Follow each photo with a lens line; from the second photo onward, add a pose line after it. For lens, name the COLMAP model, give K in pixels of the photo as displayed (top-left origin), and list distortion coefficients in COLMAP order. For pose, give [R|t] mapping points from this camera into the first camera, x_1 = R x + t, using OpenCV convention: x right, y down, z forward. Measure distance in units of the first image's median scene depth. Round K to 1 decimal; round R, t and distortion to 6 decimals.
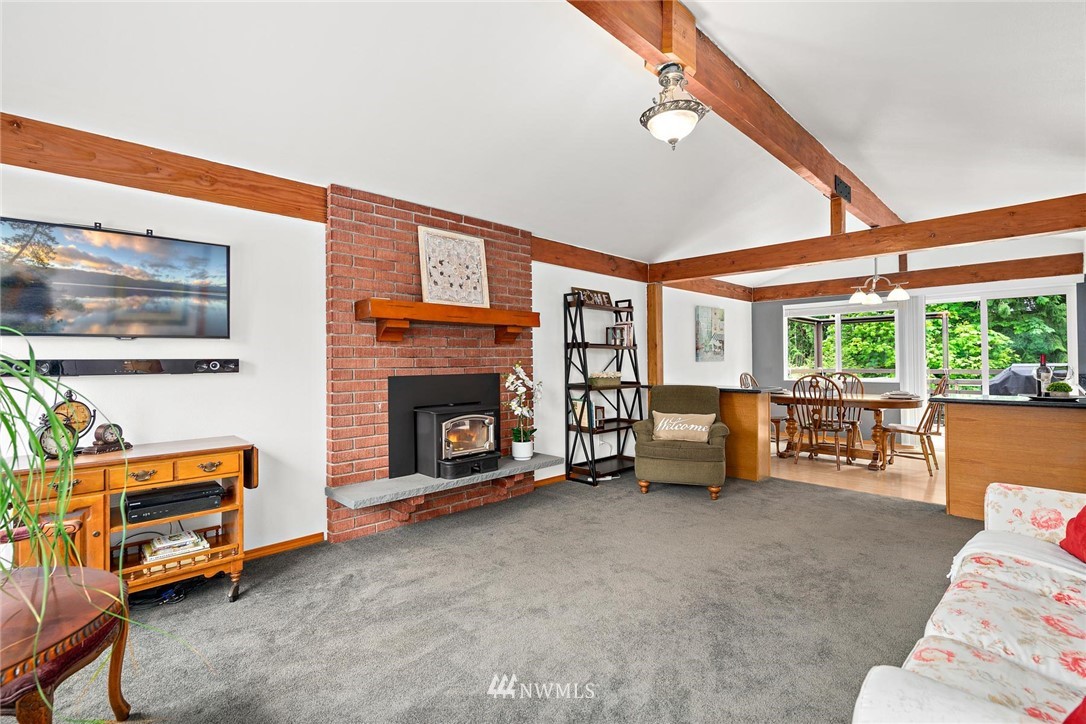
lens RADIAL K [[492.1, 0, 545.1], [0, 492.1, 356.7], [0, 0, 1]] dist [-0.000412, 0.001328]
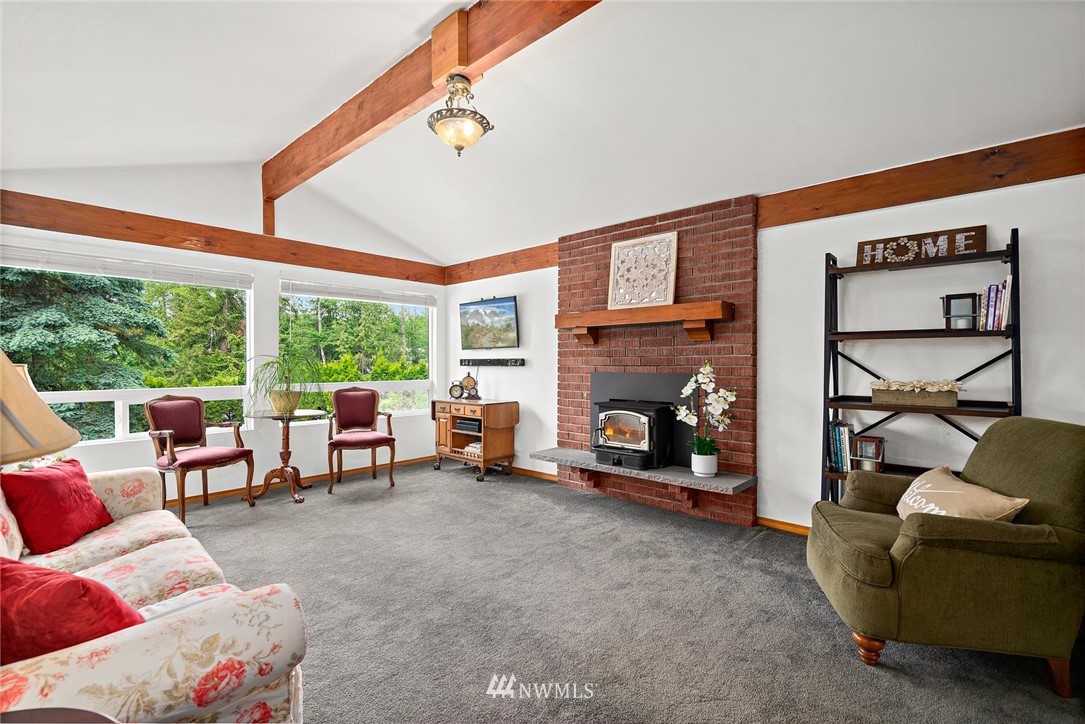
lens RADIAL K [[491.6, 0, 543.4], [0, 491.6, 362.9], [0, 0, 1]] dist [-0.000412, 0.001328]
pose [[0.059057, 0.004790, -0.998243, 0.869368], [0.004295, 0.999978, 0.005053, 0.008846], [0.998245, -0.004586, 0.059035, 0.745236]]
